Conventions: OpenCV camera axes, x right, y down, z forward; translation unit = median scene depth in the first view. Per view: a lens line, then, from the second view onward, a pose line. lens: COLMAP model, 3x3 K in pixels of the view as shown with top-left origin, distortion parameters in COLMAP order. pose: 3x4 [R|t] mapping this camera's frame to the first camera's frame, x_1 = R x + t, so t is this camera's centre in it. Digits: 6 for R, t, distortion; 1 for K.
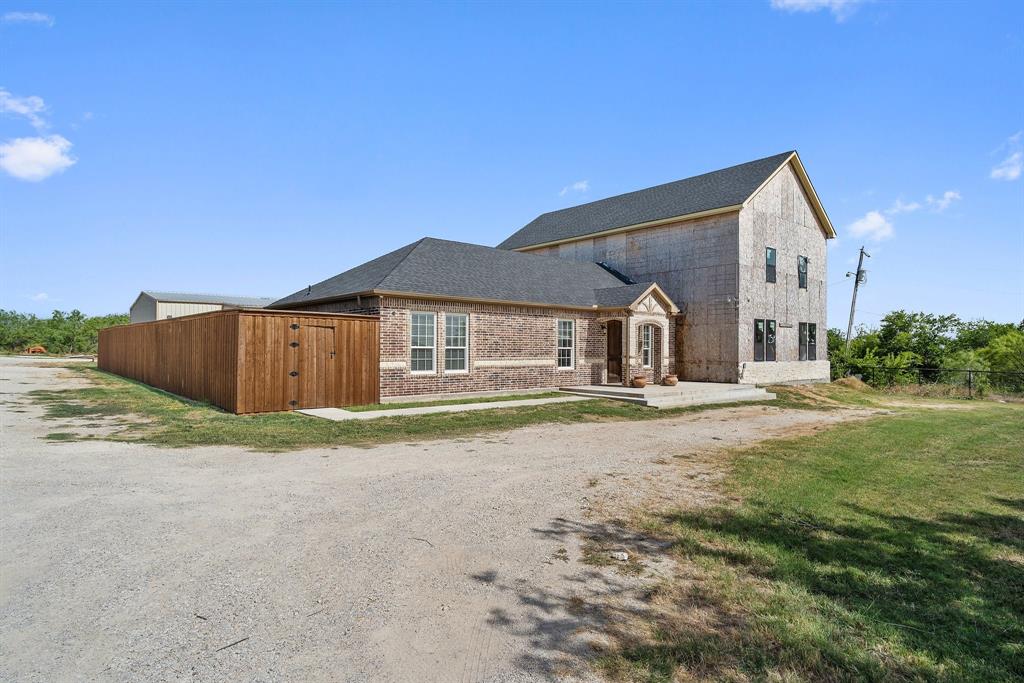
lens RADIAL K [[567.9, 0, 510.7], [0, 567.9, 345.0], [0, 0, 1]] dist [0.007962, 0.000164]
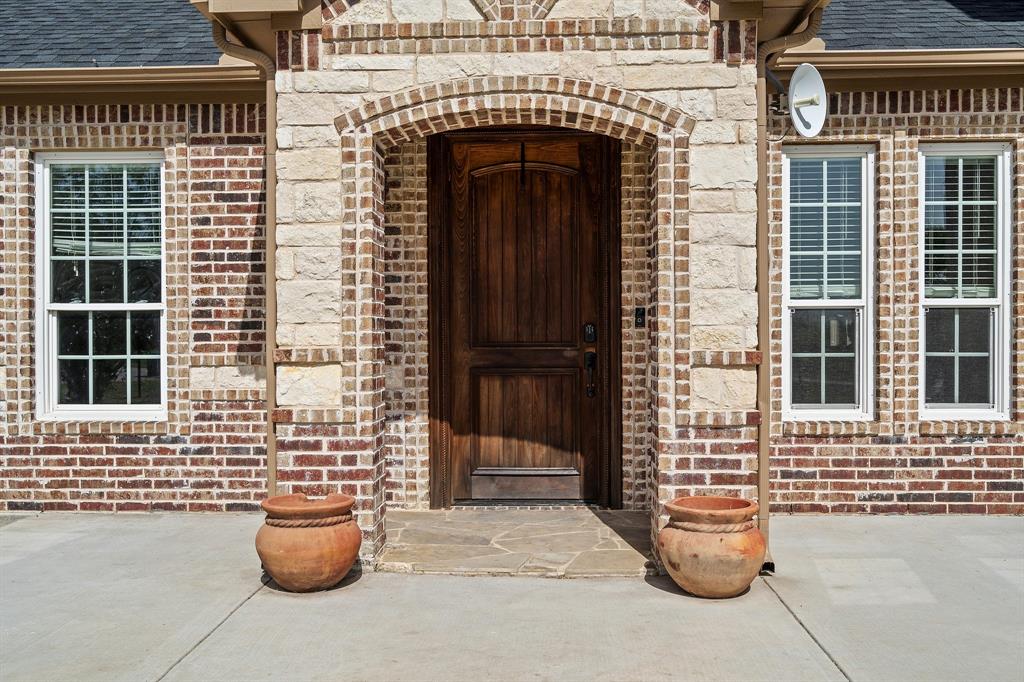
lens RADIAL K [[966.4, 0, 510.7], [0, 966.4, 334.7], [0, 0, 1]] dist [-0.010005, 0.000000]
pose [[0.720882, -0.009241, -0.692996, 0.468674], [0.012138, 0.999926, -0.000707, 0.018677], [0.692951, -0.007902, 0.720941, 0.970249]]
